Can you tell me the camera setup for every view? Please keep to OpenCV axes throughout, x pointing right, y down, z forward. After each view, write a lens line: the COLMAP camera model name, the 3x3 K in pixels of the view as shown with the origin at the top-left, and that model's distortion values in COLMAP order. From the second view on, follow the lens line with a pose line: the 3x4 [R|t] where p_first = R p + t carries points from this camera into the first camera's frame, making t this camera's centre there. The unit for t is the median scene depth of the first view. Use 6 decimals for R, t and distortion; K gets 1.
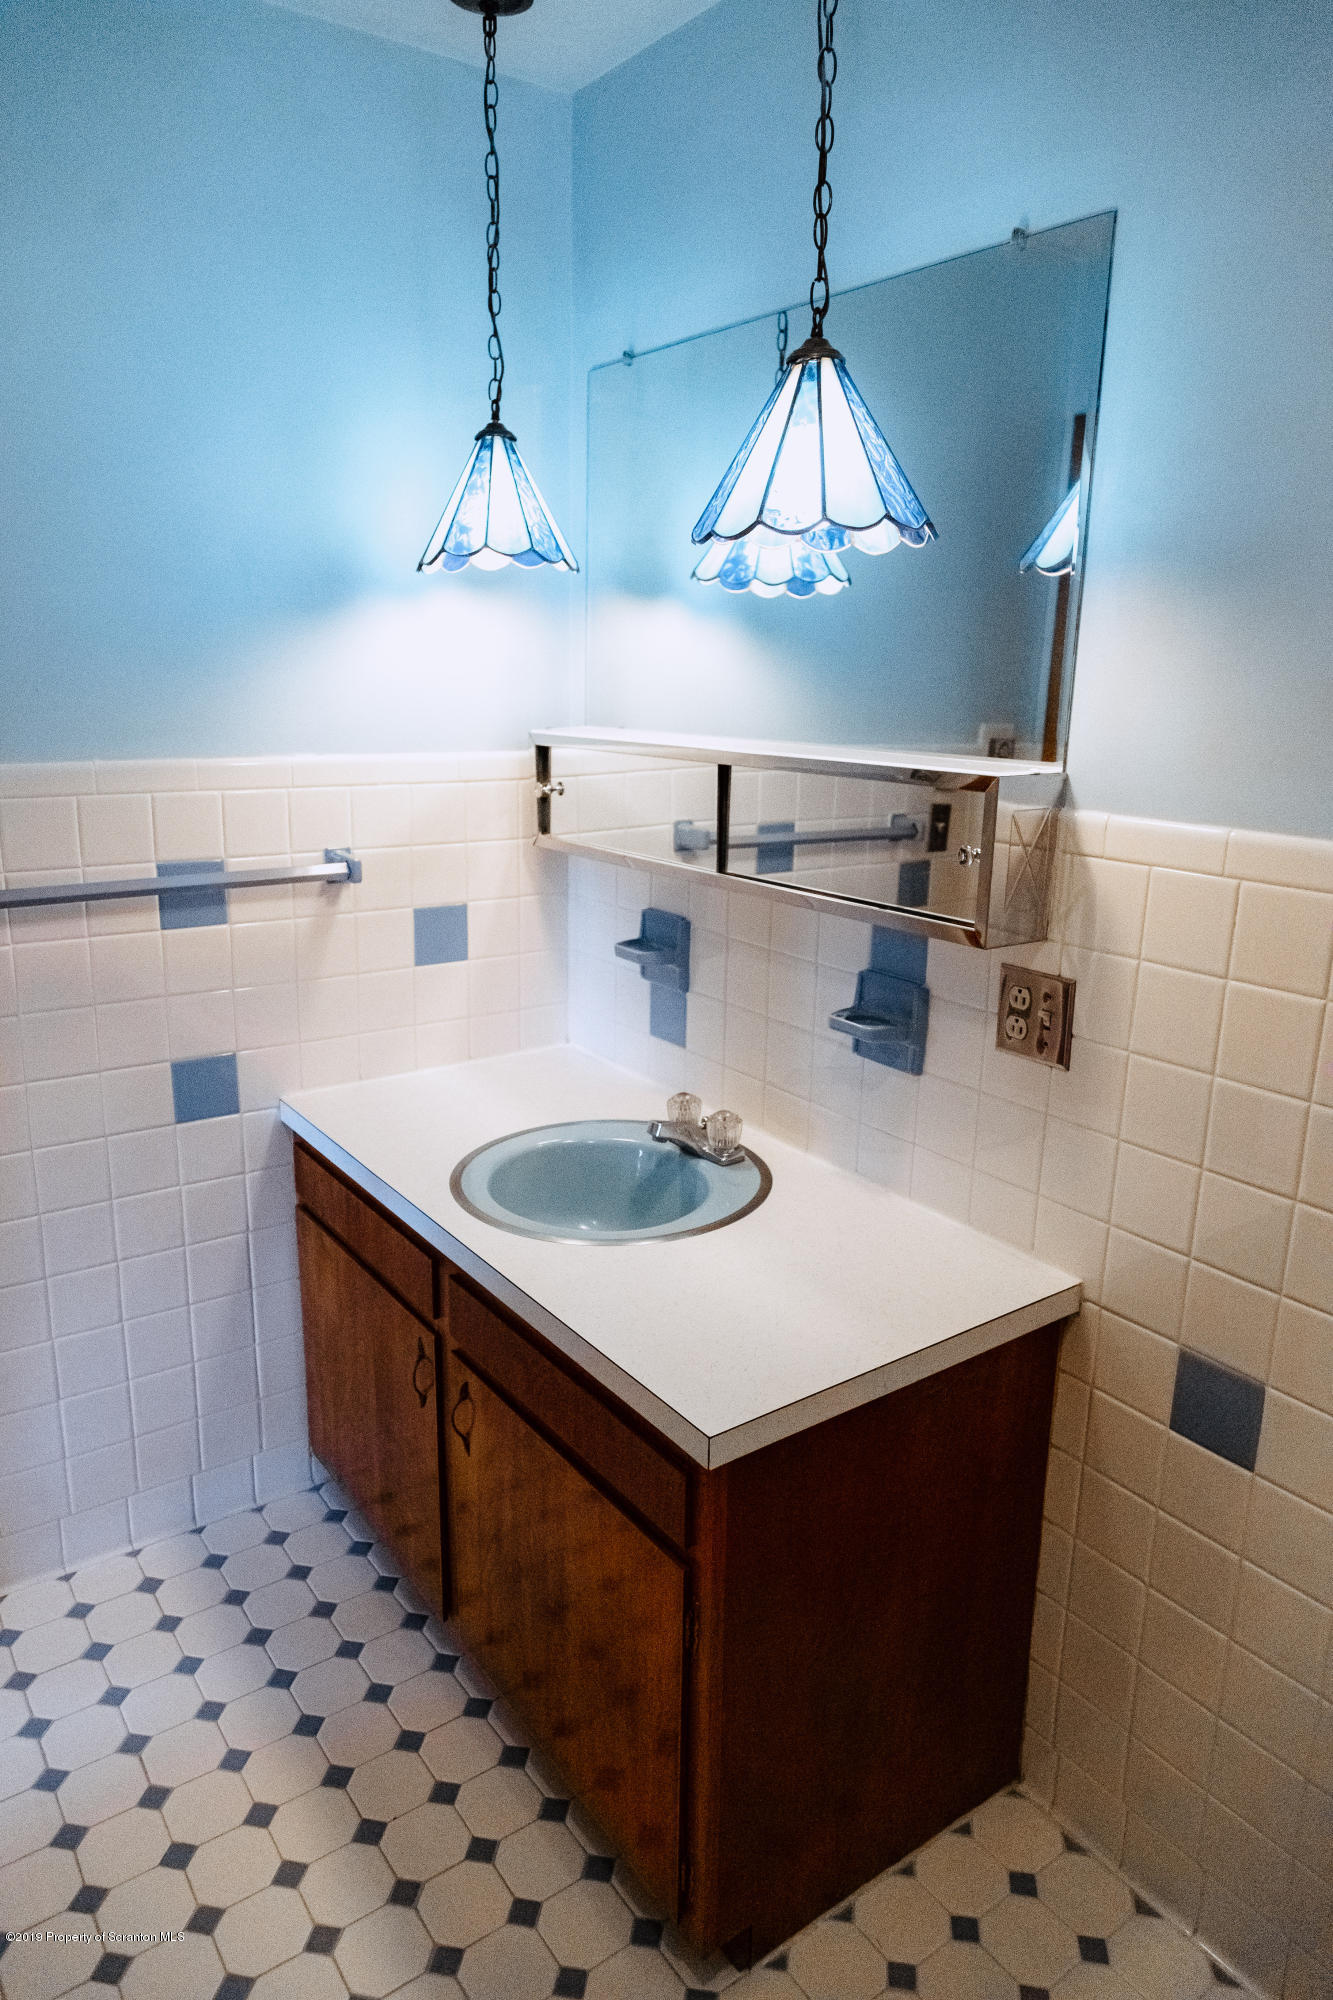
lens RADIAL K [[1308.4, 0, 657.0], [0, 1308.4, 1012.7], [0, 0, 1]] dist [-0.023709, 0.027665]
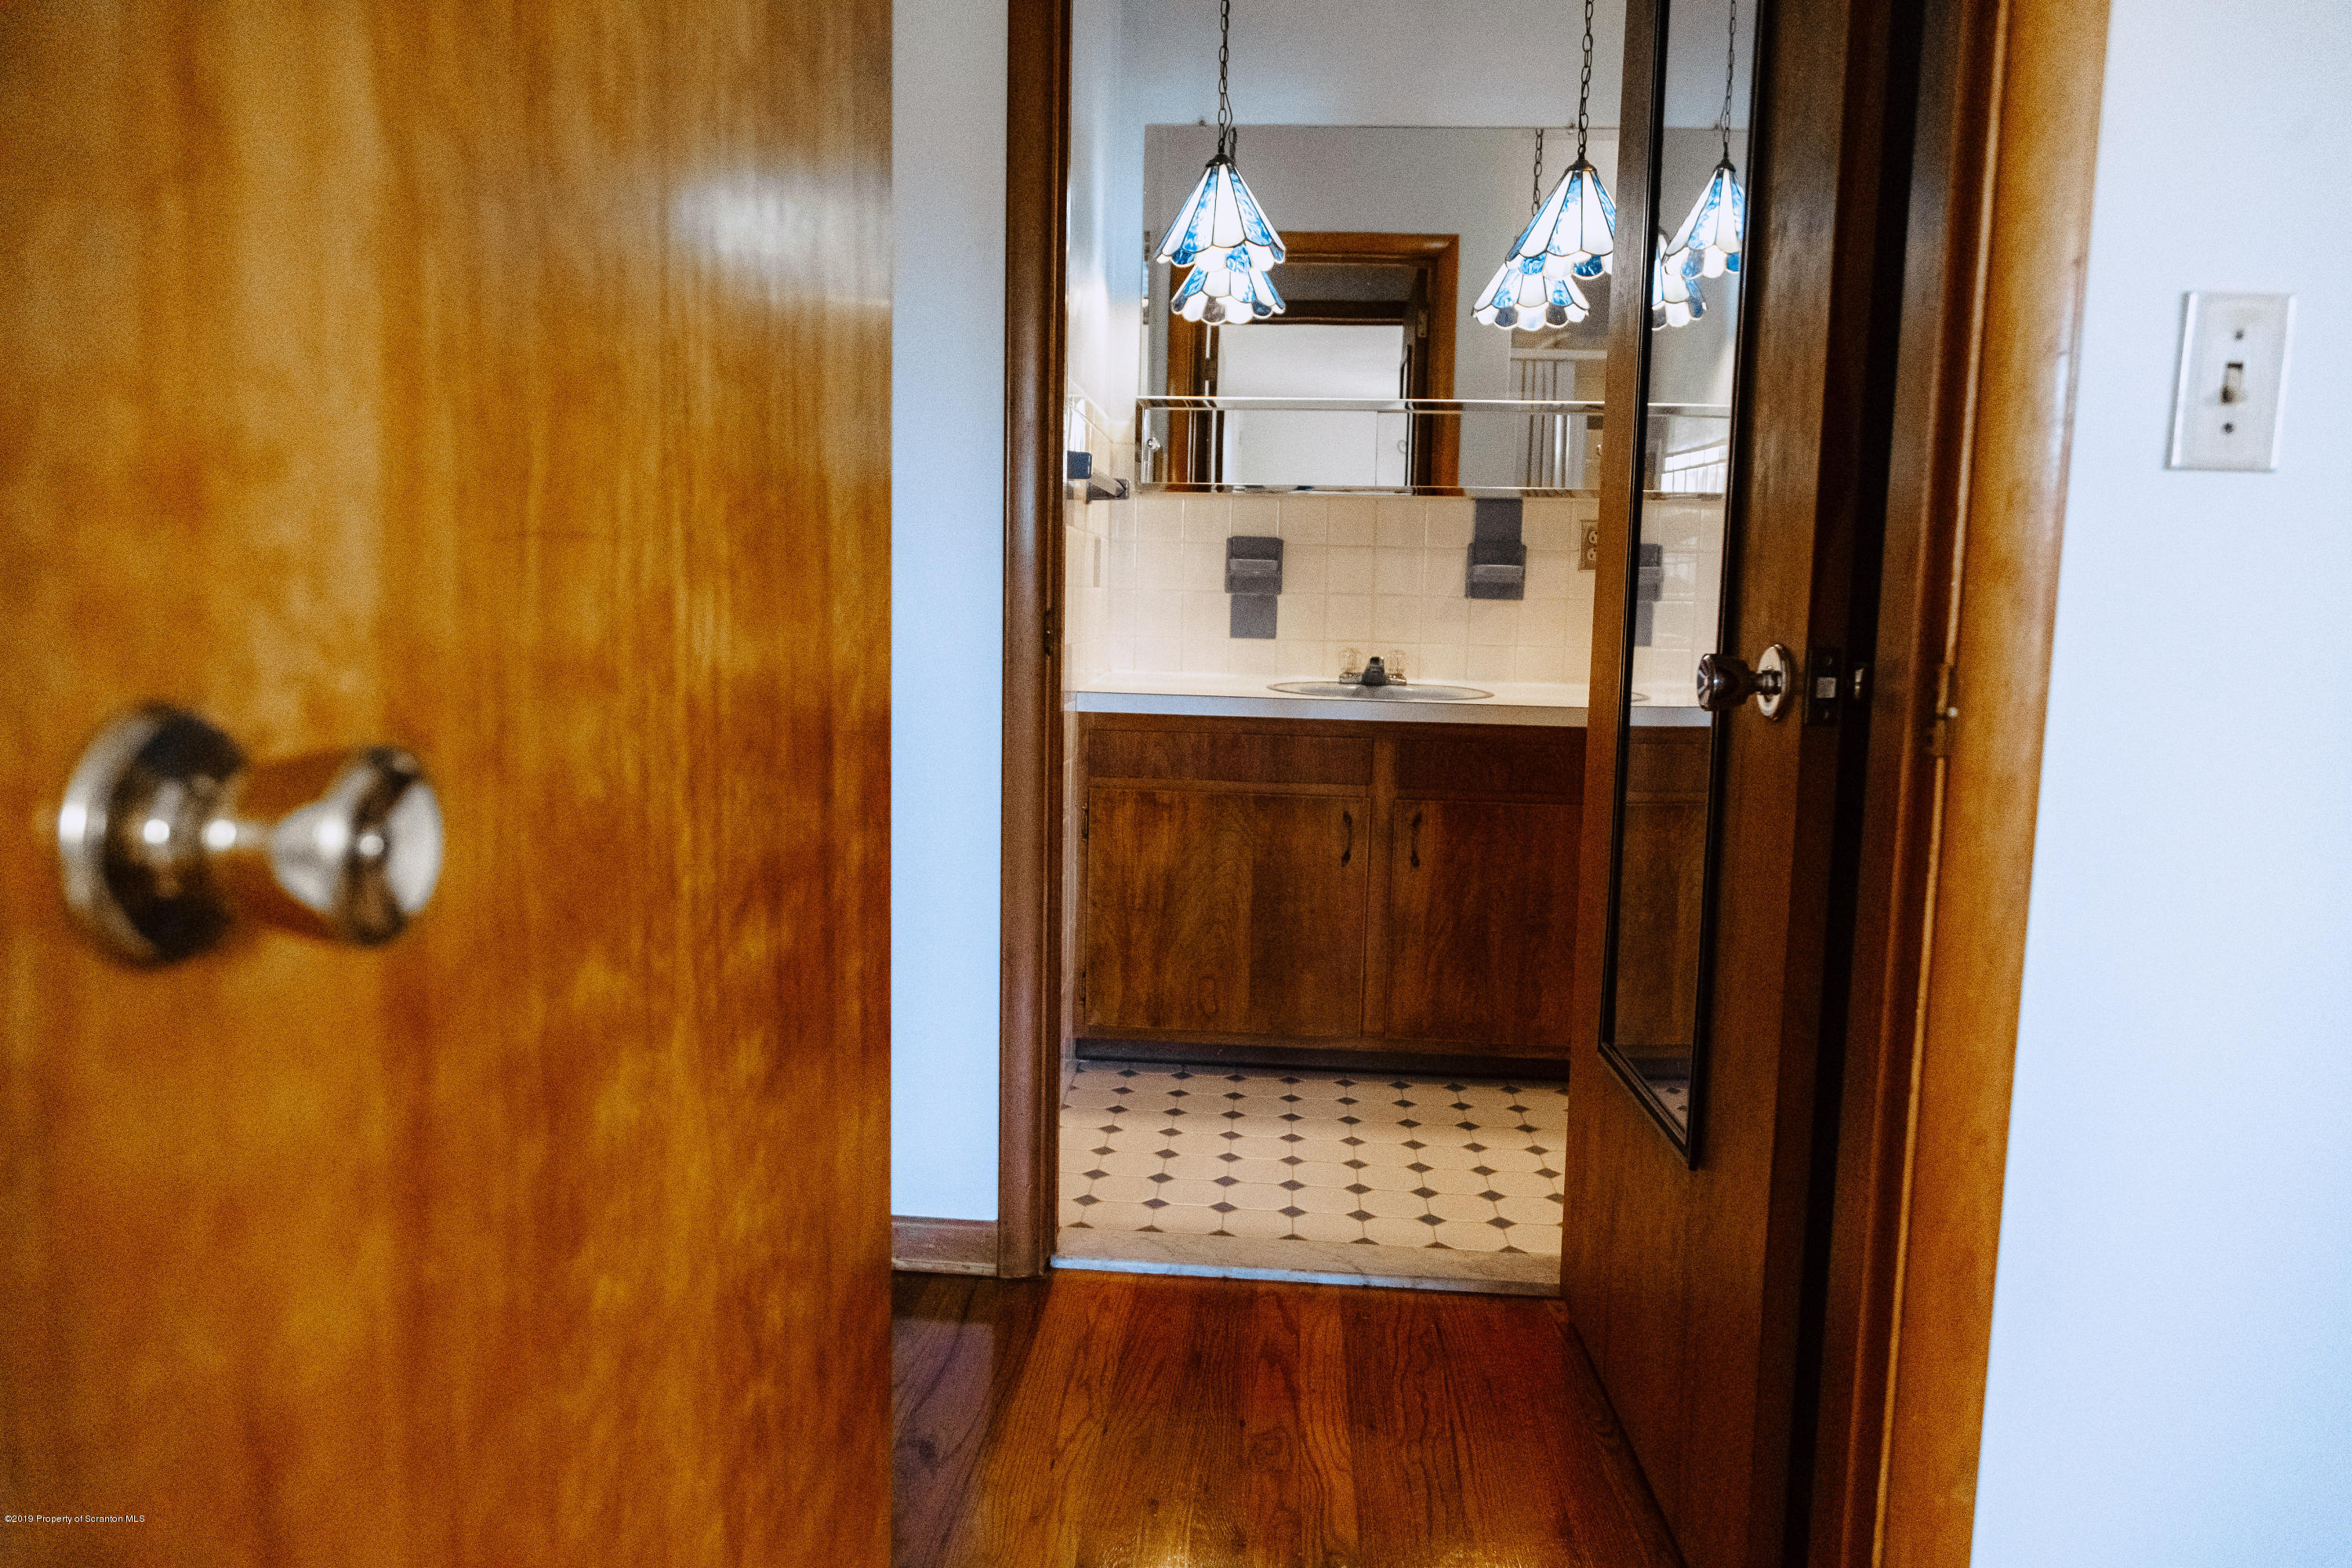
lens RADIAL K [[1538.7, 0, 1148.0], [0, 1538.7, 776.4], [0, 0, 1]] dist [-0.023709, 0.027665]
pose [[0.635651, -0.079579, 0.767864, -1.607166], [0.194059, 0.979204, -0.059164, 0.293058], [-0.747187, 0.186618, 0.637875, 0.150100]]
